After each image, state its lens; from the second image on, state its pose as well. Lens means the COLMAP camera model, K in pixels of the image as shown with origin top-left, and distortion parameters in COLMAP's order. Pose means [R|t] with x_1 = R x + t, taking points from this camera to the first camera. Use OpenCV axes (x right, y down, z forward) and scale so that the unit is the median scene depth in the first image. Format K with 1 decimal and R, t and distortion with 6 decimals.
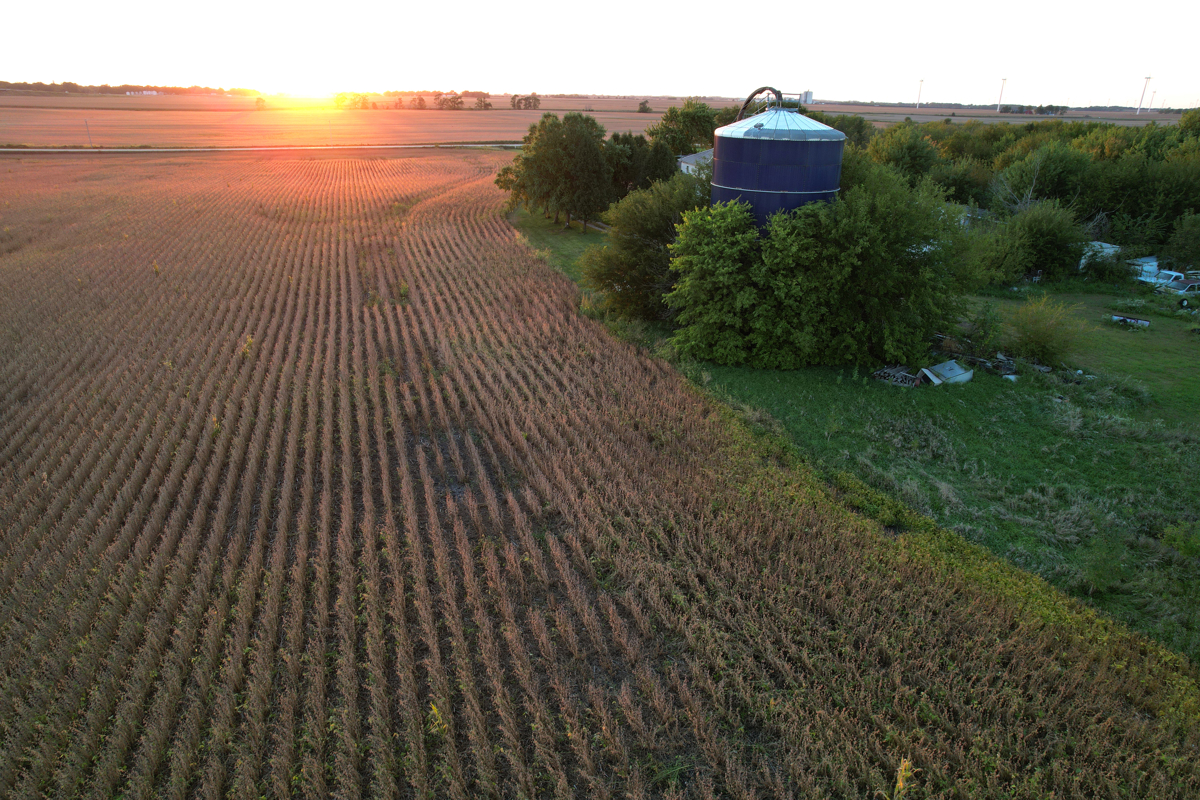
lens RADIAL K [[770.1, 0, 610.4], [0, 770.1, 397.0], [0, 0, 1]] dist [-0.069577, 0.076176]
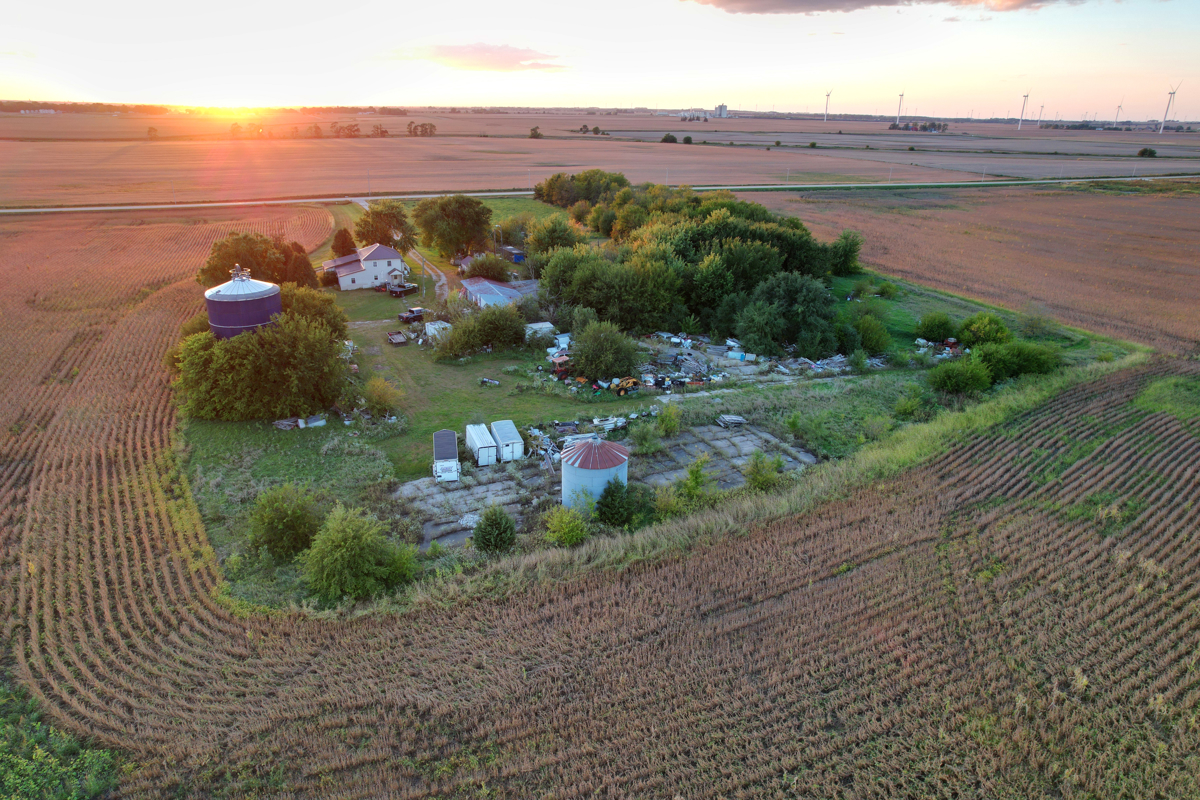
lens RADIAL K [[770.1, 0, 610.4], [0, 770.1, 397.0], [0, 0, 1]] dist [-0.069577, 0.076176]
pose [[0.996457, -0.034013, 0.076923, 0.685384], [0.034896, 0.999339, -0.010157, -0.030727], [-0.076526, 0.012805, 0.996985, -0.630474]]
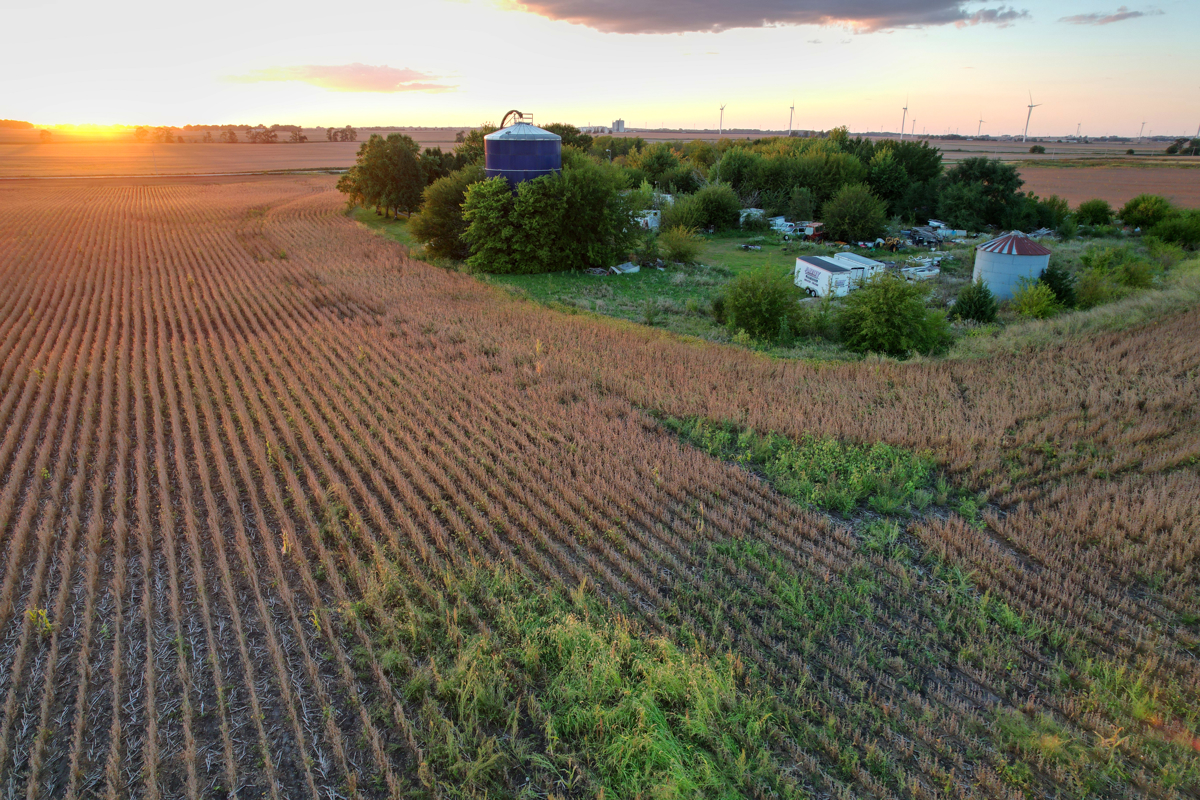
lens RADIAL K [[770.1, 0, 610.4], [0, 770.1, 397.0], [0, 0, 1]] dist [-0.069577, 0.076176]
pose [[0.975525, -0.081277, 0.204314, 0.014154], [0.088485, 0.995728, -0.026378, 0.203923], [-0.201298, 0.043811, 0.978550, -0.472432]]
